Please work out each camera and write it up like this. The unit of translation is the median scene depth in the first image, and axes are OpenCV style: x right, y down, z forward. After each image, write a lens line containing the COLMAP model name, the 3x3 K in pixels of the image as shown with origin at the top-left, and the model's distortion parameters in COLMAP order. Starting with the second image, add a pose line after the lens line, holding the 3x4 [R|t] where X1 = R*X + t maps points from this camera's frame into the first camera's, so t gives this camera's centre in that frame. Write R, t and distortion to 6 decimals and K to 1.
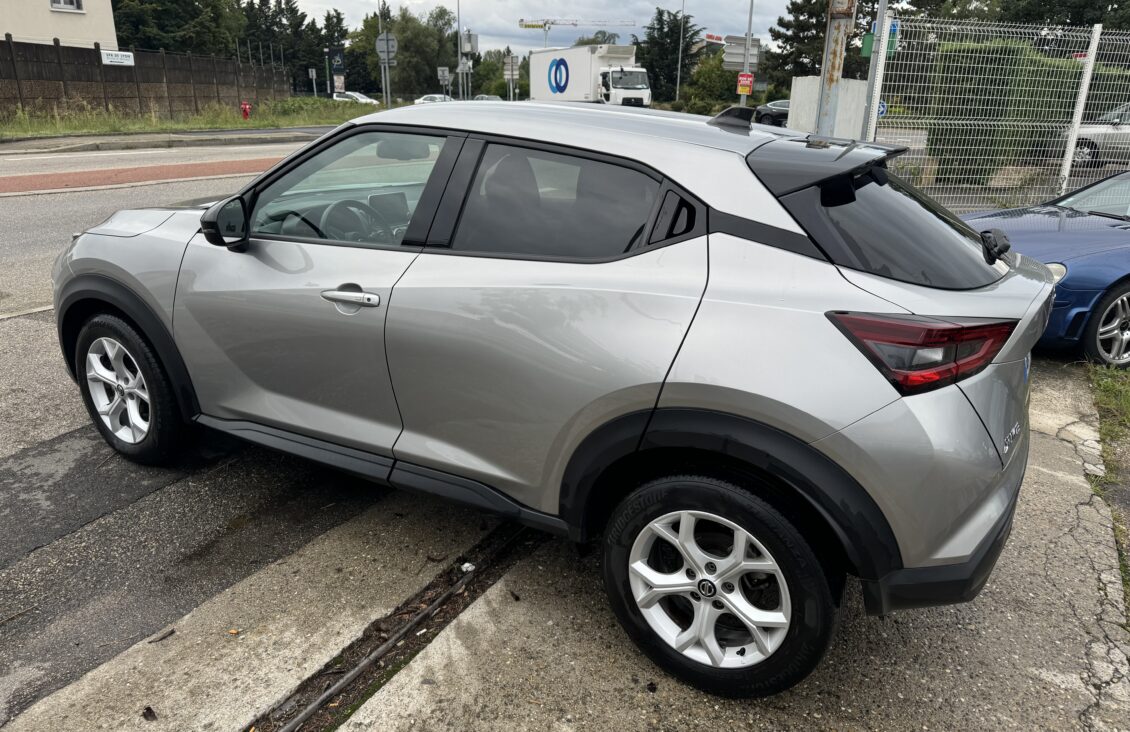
lens RADIAL K [[801.4, 0, 574.3], [0, 801.4, 394.7], [0, 0, 1]] dist [-0.001746, -0.006537]
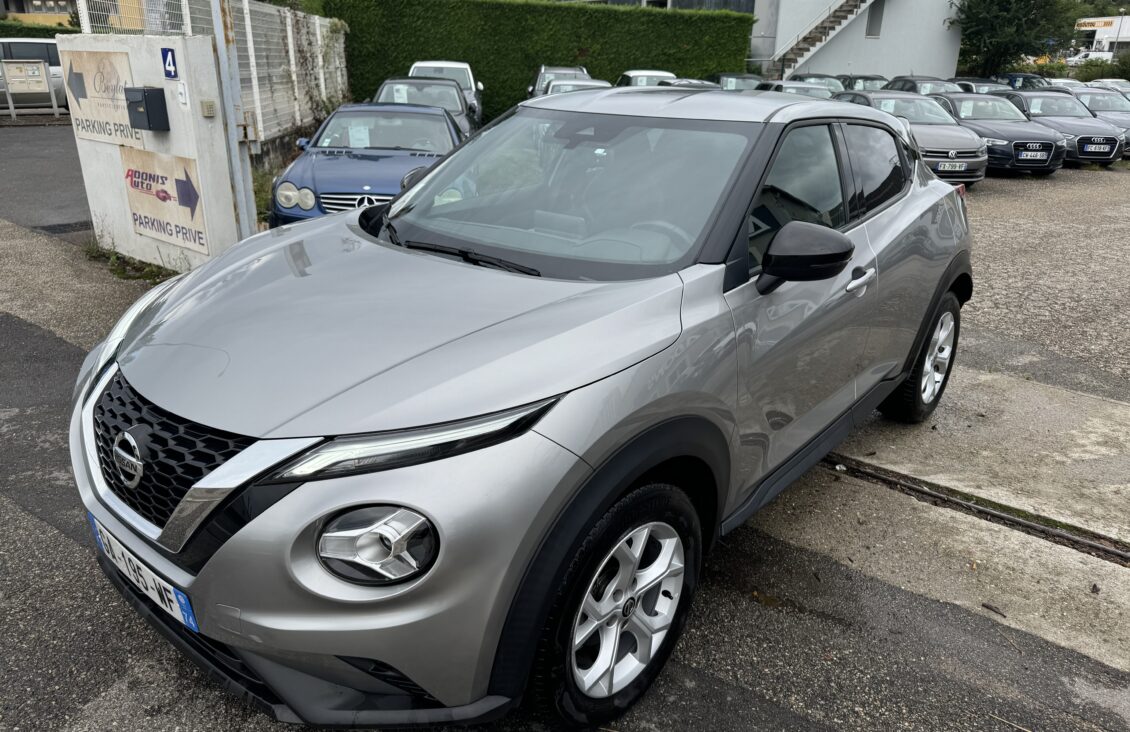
lens RADIAL K [[801.4, 0, 574.3], [0, 801.4, 394.7], [0, 0, 1]] dist [-0.001746, -0.006537]
pose [[0.157629, -0.396223, 0.904522, -1.775372], [0.328983, 0.884719, 0.330217, -0.600744], [-0.931087, 0.245520, 0.269808, 1.414207]]
